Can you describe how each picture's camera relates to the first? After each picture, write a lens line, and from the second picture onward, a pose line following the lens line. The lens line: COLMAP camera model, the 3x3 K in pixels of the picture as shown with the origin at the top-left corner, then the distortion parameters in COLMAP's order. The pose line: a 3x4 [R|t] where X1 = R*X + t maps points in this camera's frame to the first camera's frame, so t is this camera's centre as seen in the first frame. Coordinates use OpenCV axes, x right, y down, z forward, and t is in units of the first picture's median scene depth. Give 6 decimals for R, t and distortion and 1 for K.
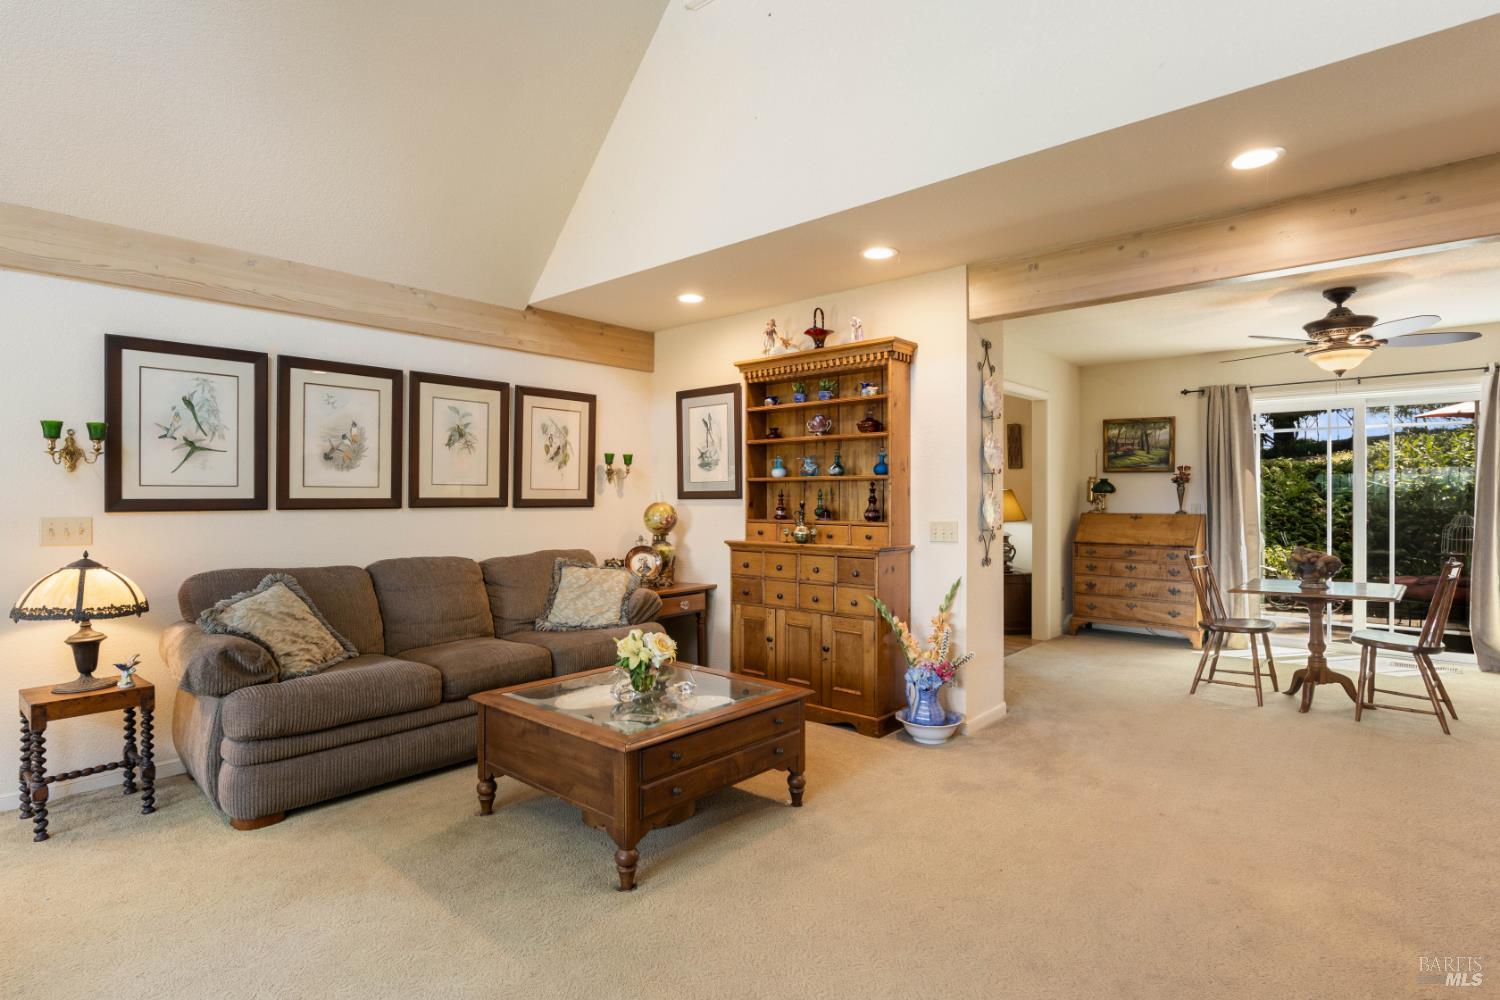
lens RADIAL K [[781.2, 0, 748.4], [0, 781.2, 495.2], [0, 0, 1]] dist [-0.002672, -0.000557]
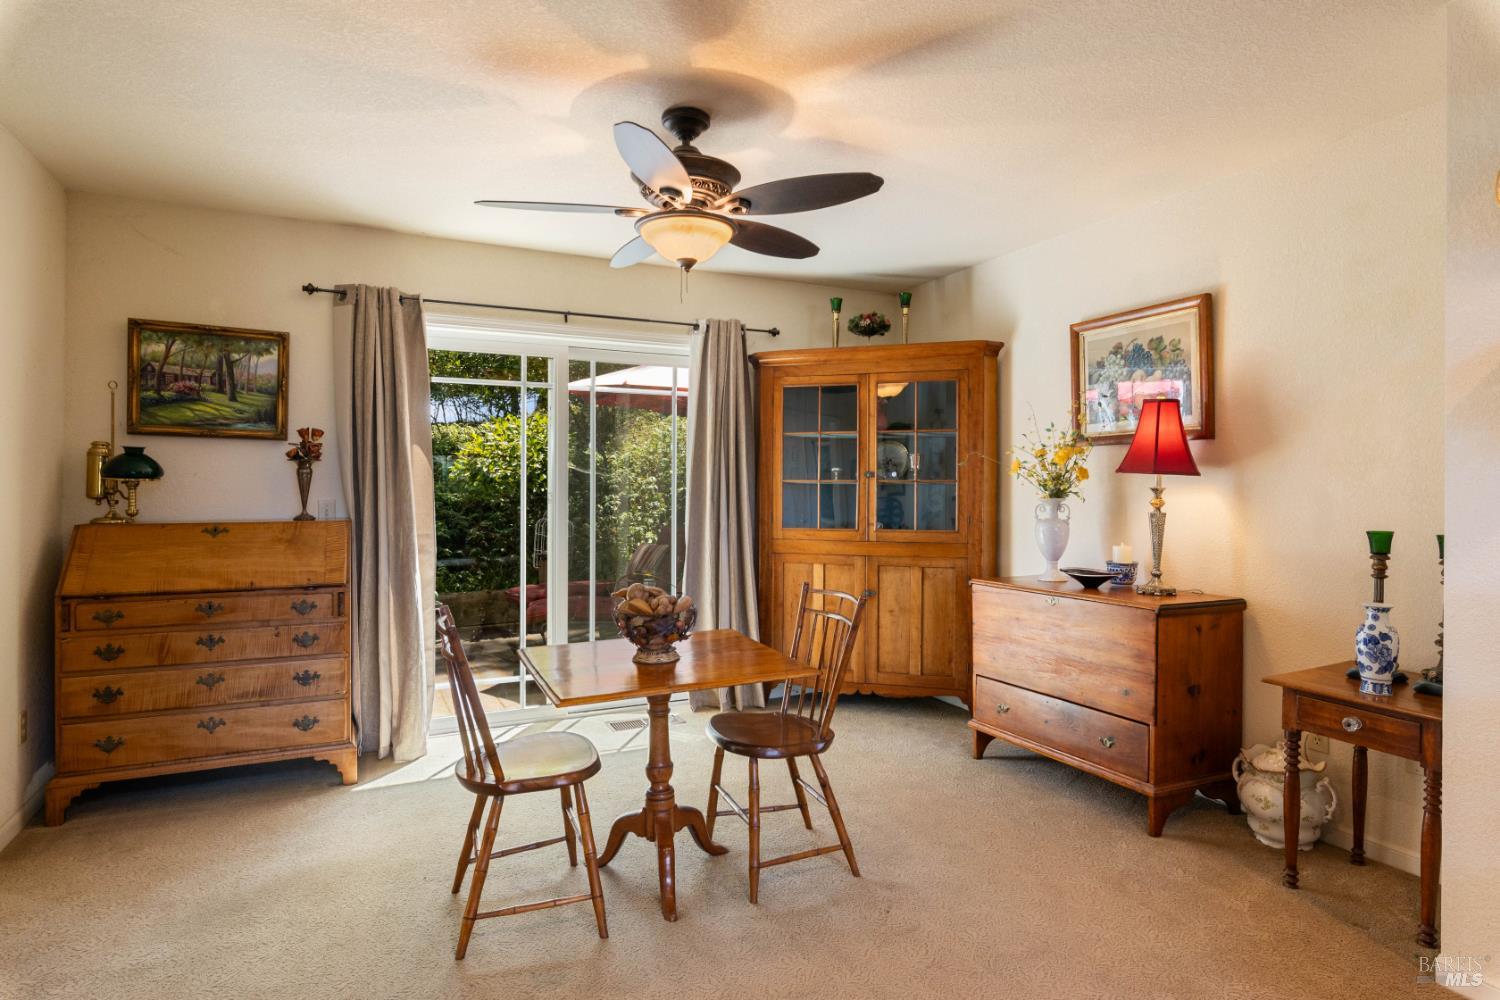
lens RADIAL K [[848.4, 0, 778.3], [0, 848.4, 487.6], [0, 0, 1]] dist [-0.001531, -0.001347]
pose [[0.392620, 0.002562, 0.919697, 0.158998], [-0.004322, 0.999990, -0.000941, 0.001130], [-0.919691, -0.003605, 0.392627, 0.487955]]
